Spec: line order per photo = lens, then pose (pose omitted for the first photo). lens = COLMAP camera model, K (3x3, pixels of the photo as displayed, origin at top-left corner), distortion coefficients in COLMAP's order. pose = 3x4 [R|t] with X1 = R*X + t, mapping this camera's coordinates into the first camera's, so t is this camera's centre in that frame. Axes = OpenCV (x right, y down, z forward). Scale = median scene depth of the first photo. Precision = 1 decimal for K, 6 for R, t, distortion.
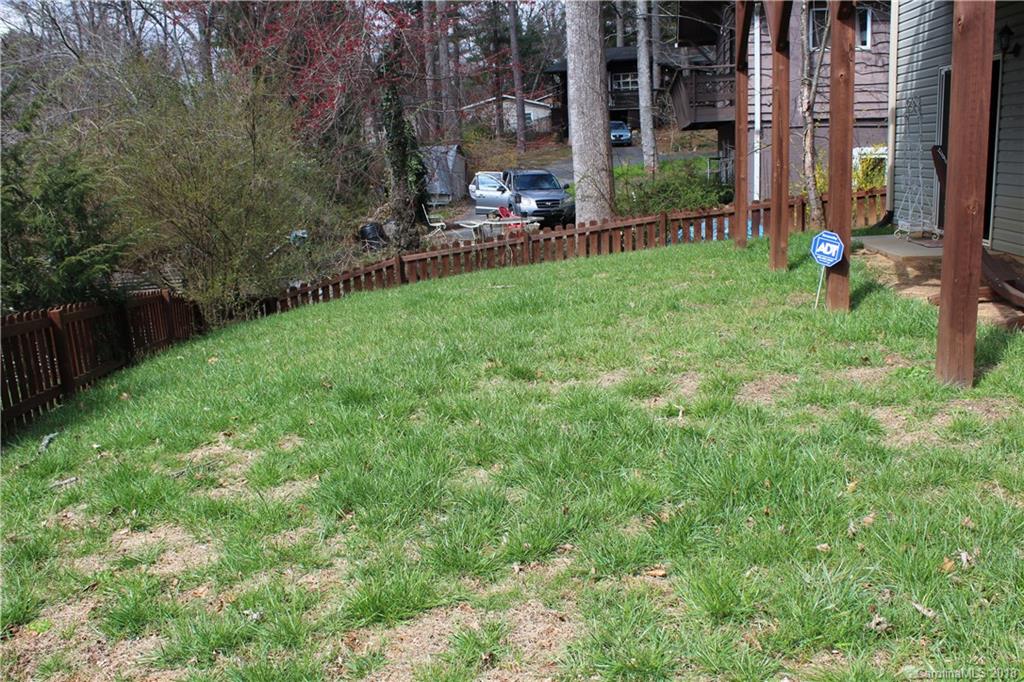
lens RADIAL K [[1016.3, 0, 509.4], [0, 1016.3, 362.9], [0, 0, 1]] dist [-0.043469, 0.000236]
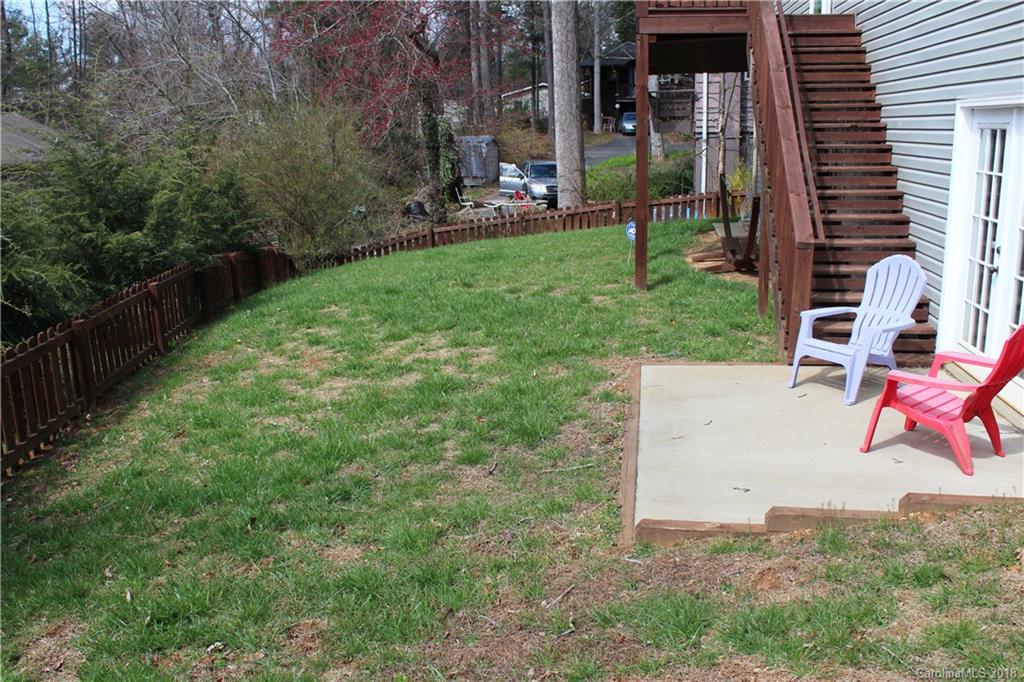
lens RADIAL K [[900.1, 0, 512.0], [0, 900.1, 341.0], [0, 0, 1]] dist [-0.000327, 0.001383]
pose [[0.999168, 0.027727, -0.029904, 0.044817], [-0.027155, 0.999443, 0.019396, 0.023657], [0.030425, -0.018568, 0.999365, -0.247617]]
